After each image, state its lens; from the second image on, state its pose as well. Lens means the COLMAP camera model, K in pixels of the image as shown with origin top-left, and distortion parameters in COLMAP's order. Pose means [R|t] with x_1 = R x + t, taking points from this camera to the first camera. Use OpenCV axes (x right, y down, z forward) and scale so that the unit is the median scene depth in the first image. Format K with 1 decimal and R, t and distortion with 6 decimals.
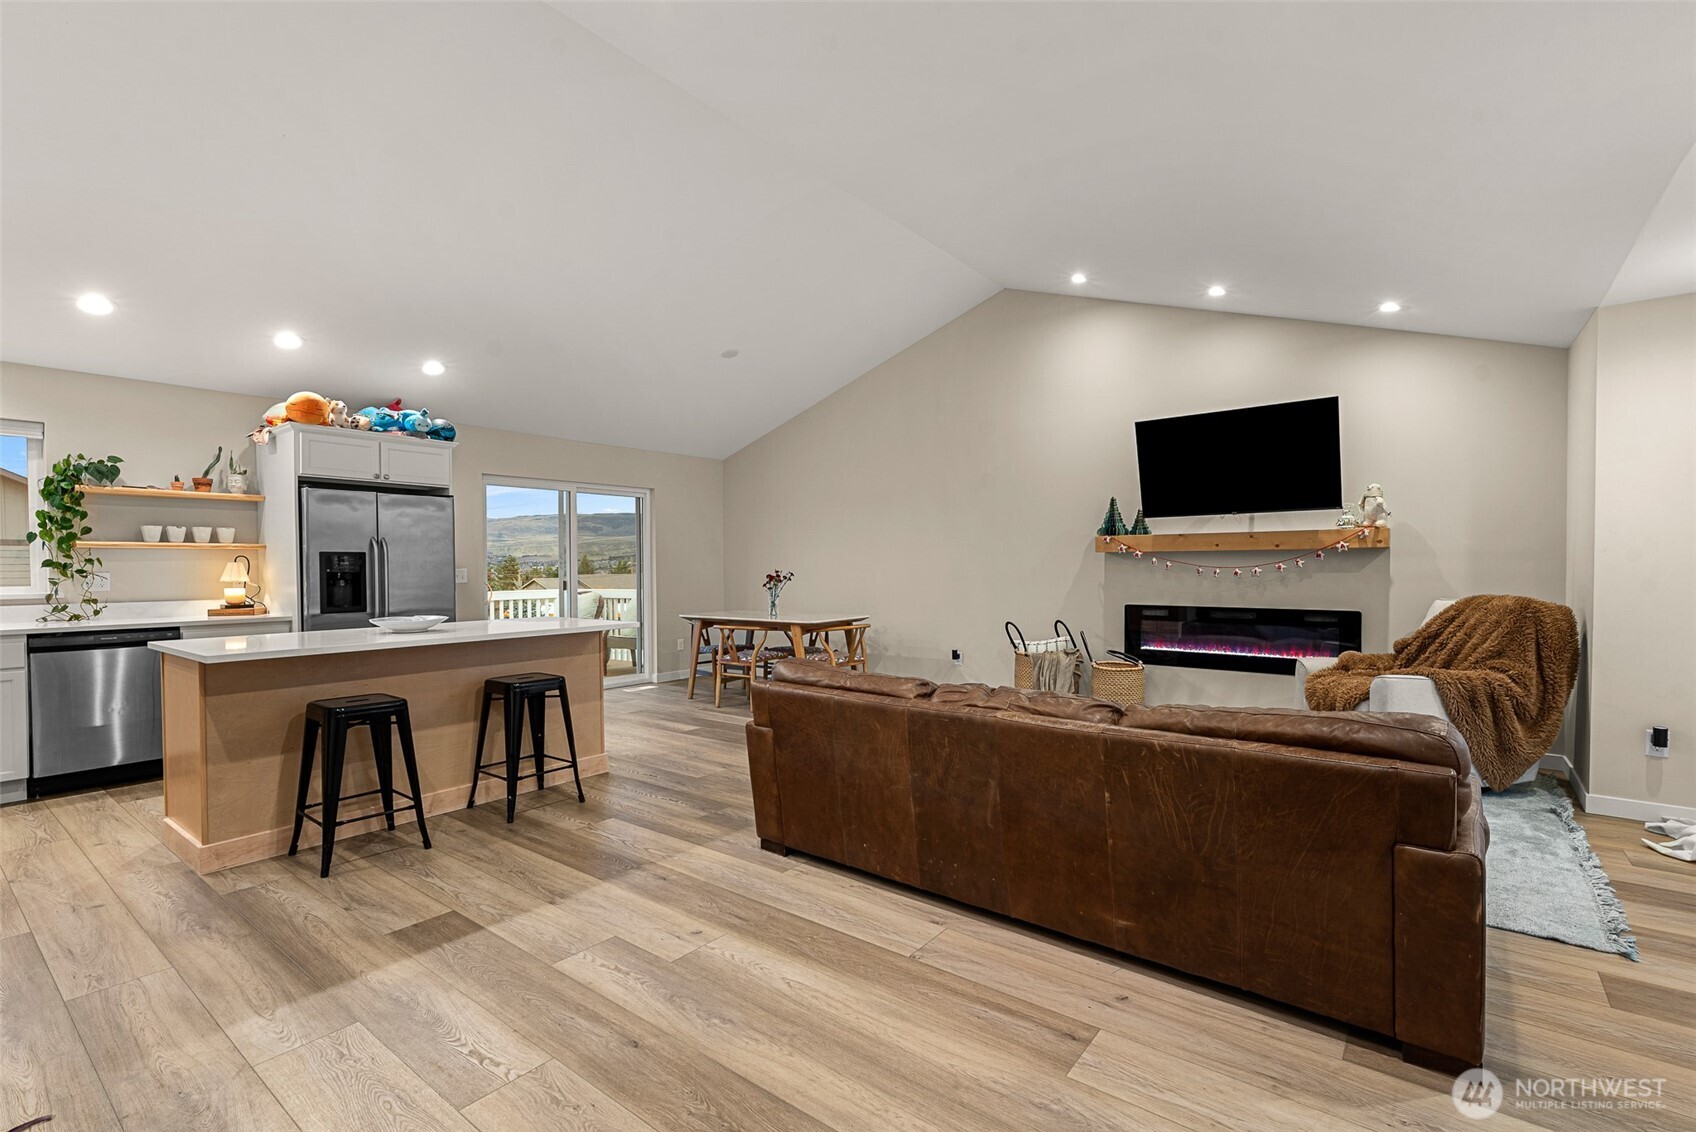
lens RADIAL K [[743.5, 0, 875.8], [0, 743.5, 576.7], [0, 0, 1]] dist [0.002904, -0.001023]
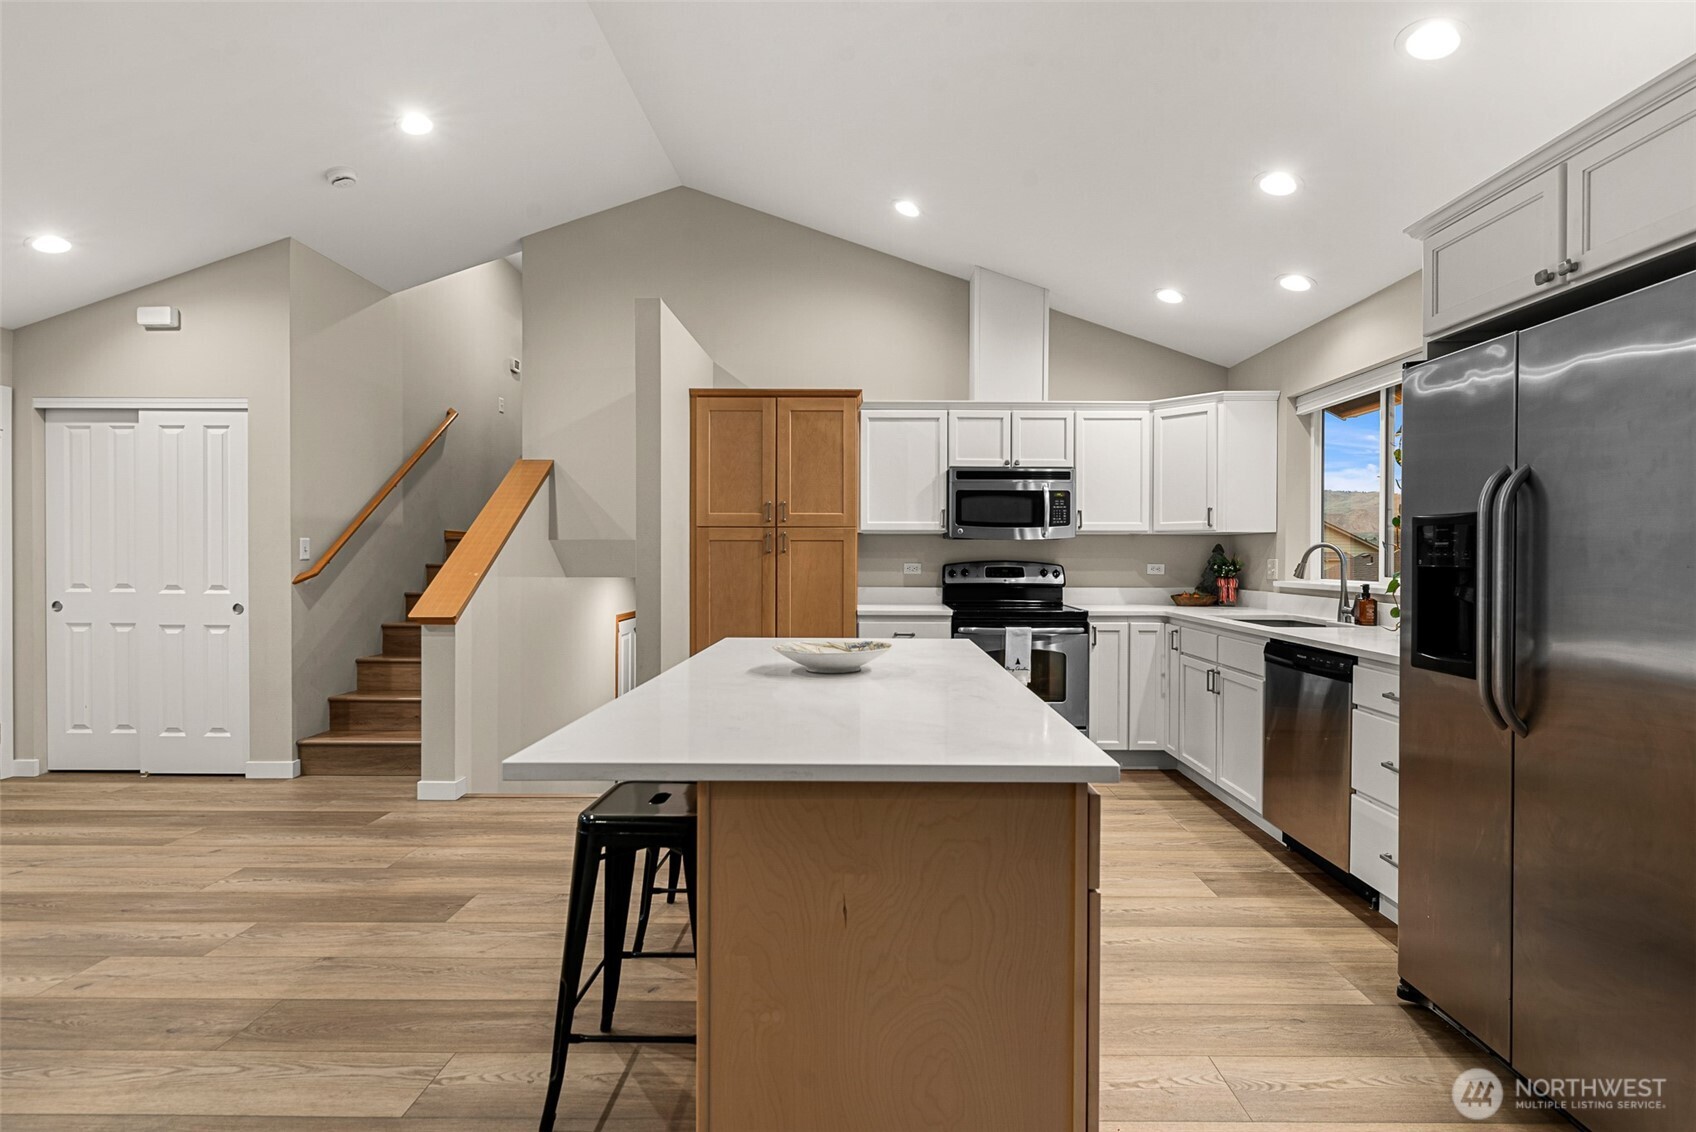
lens RADIAL K [[803.6, 0, 862.7], [0, 803.6, 563.4], [0, 0, 1]] dist [-0.003710, -0.001473]
pose [[-0.813237, 0.010819, -0.581832, -0.249073], [-0.006655, 0.999589, 0.027888, -0.019742], [0.581895, 0.026551, -0.812831, 1.270855]]
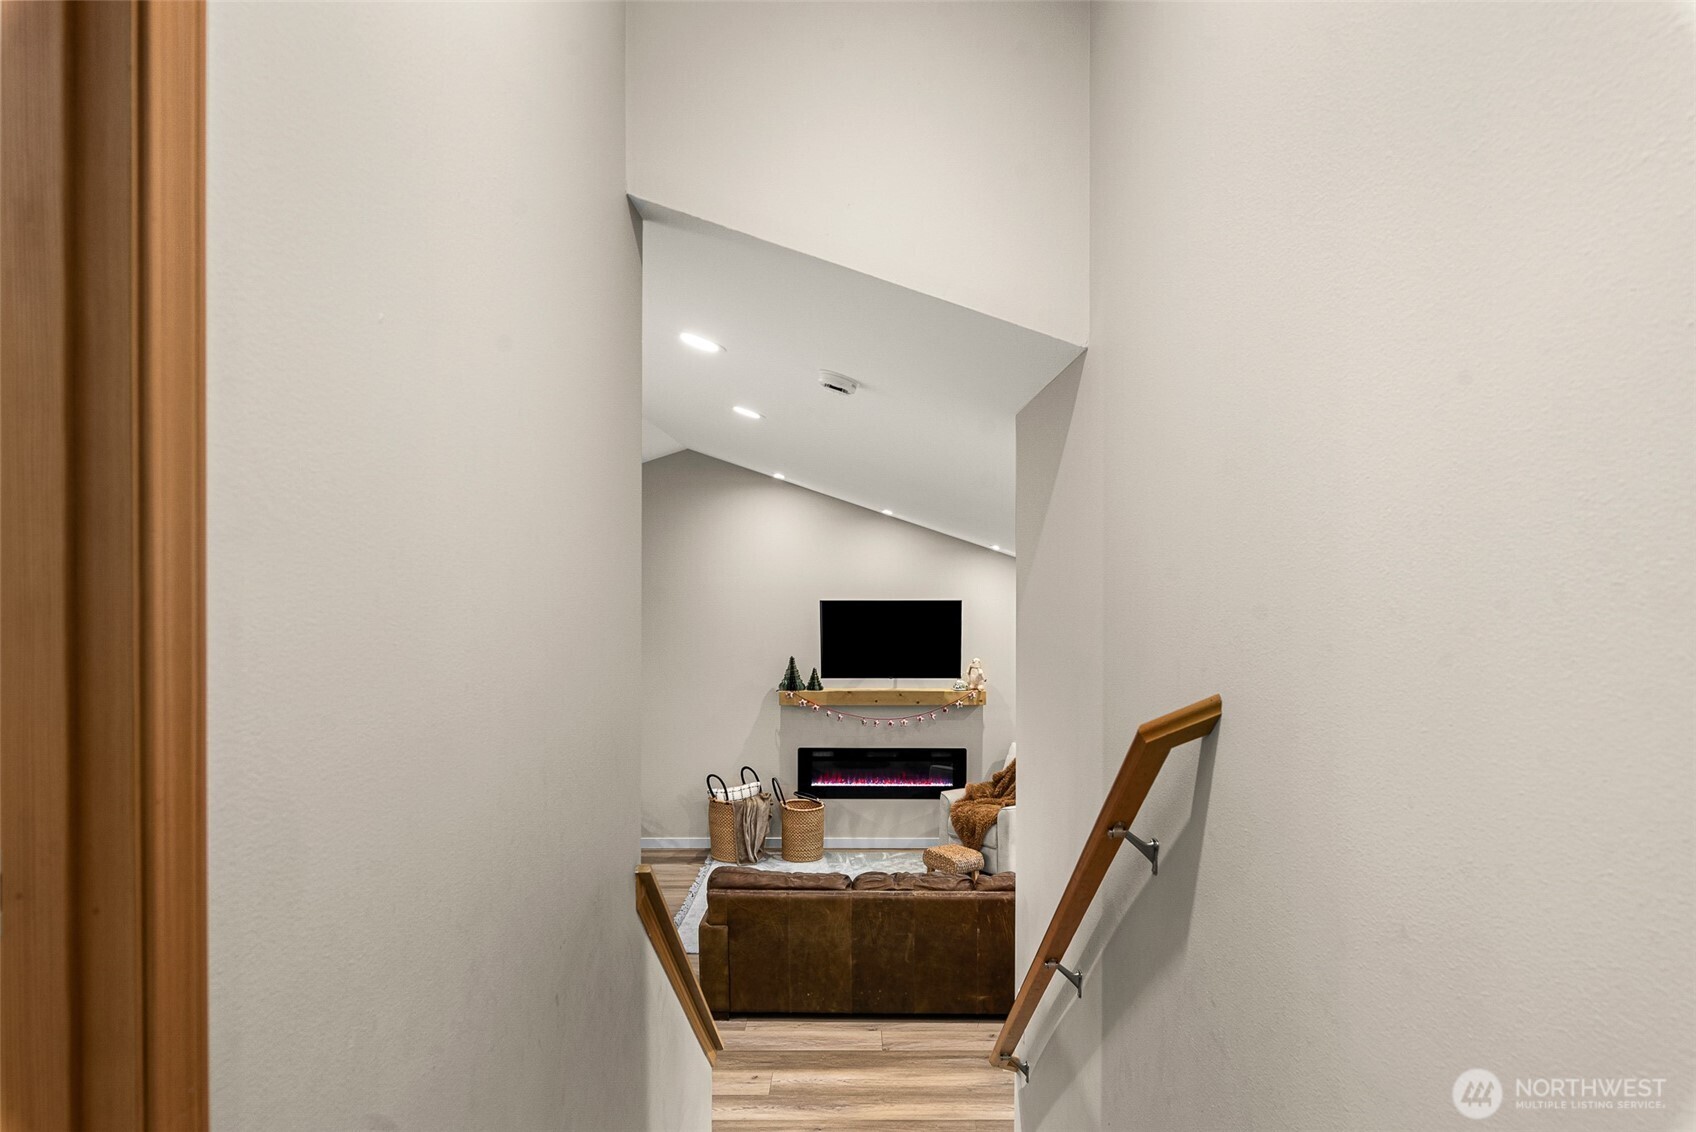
lens RADIAL K [[1019.3, 0, 875.8], [0, 1019.3, 568.2], [0, 0, 1]] dist [0.025855, -0.000119]
pose [[0.782413, 0.019545, 0.622454, -0.766635], [-0.008028, 0.999741, -0.021302, -0.284265], [-0.622709, 0.011670, 0.782367, -0.439074]]
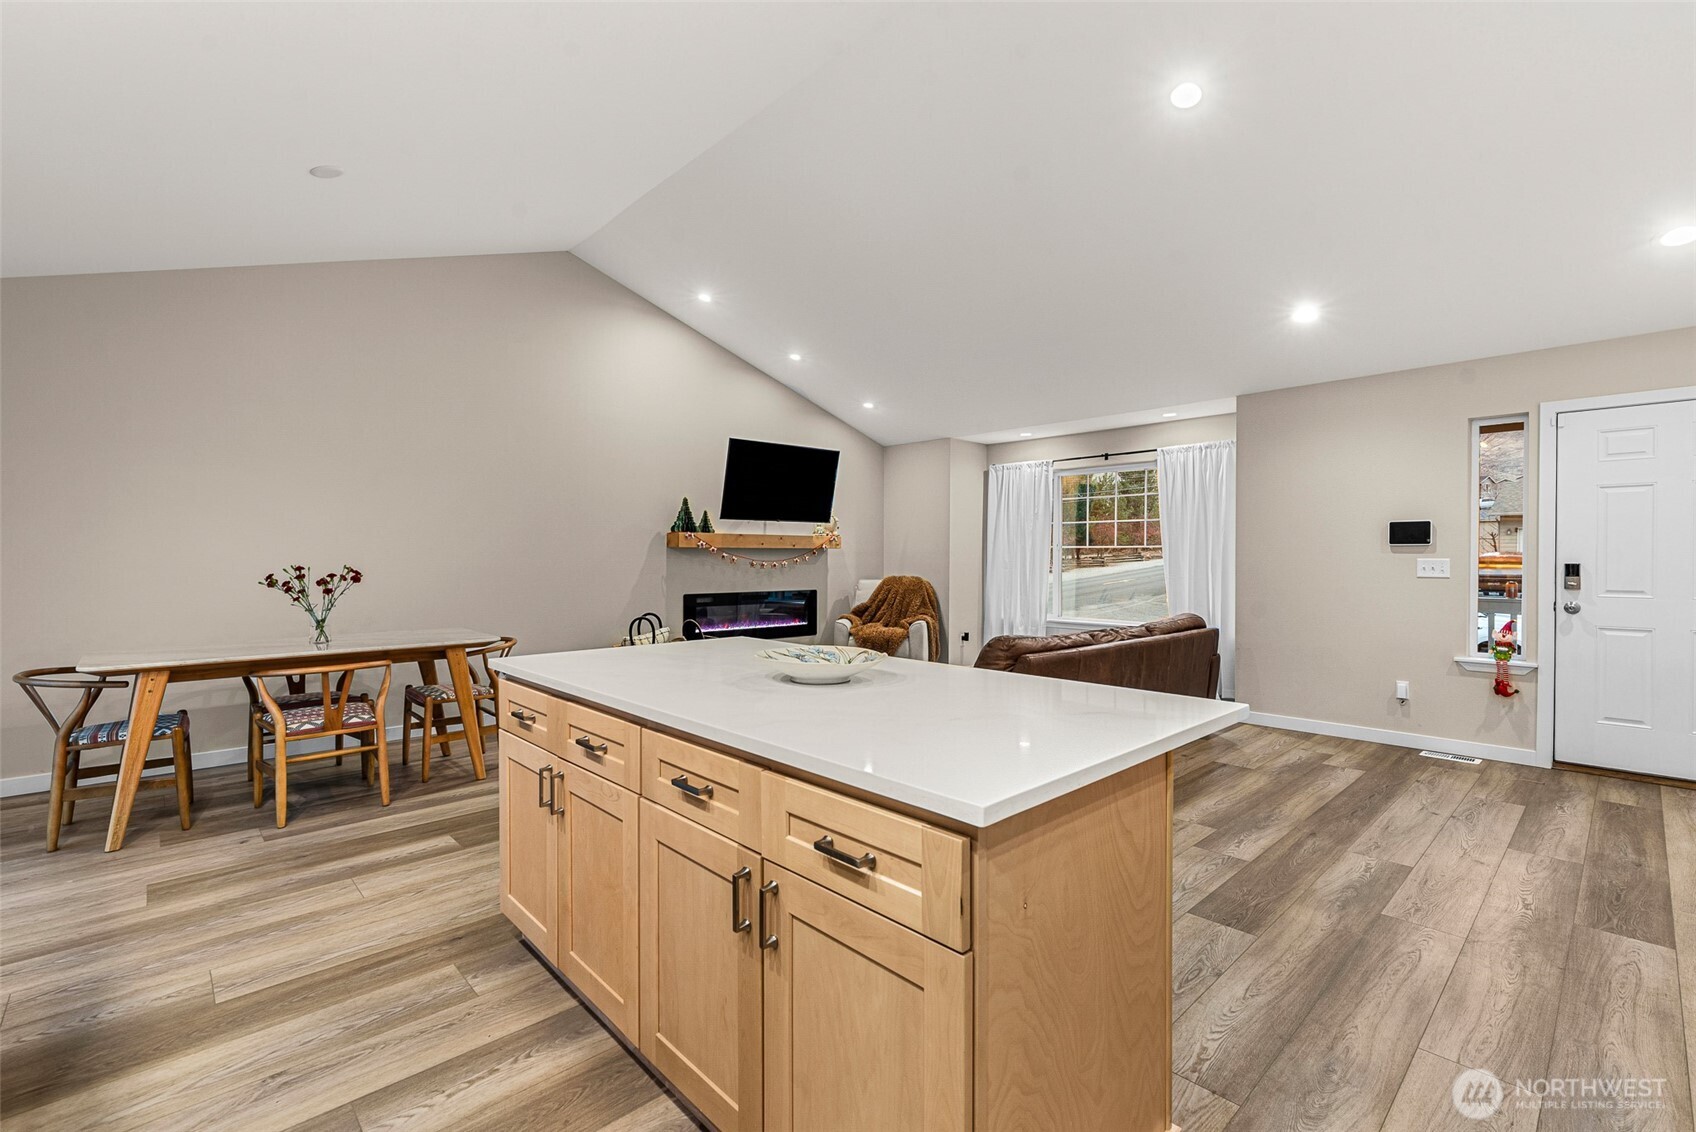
lens RADIAL K [[735.2, 0, 851.3], [0, 735.2, 564.8], [0, 0, 1]] dist [-0.004082, -0.000448]
pose [[0.185384, -0.001206, 0.982665, -0.947898], [0.014201, 0.999898, -0.001451, -0.002140], [-0.982564, 0.014224, 0.185382, 0.748629]]
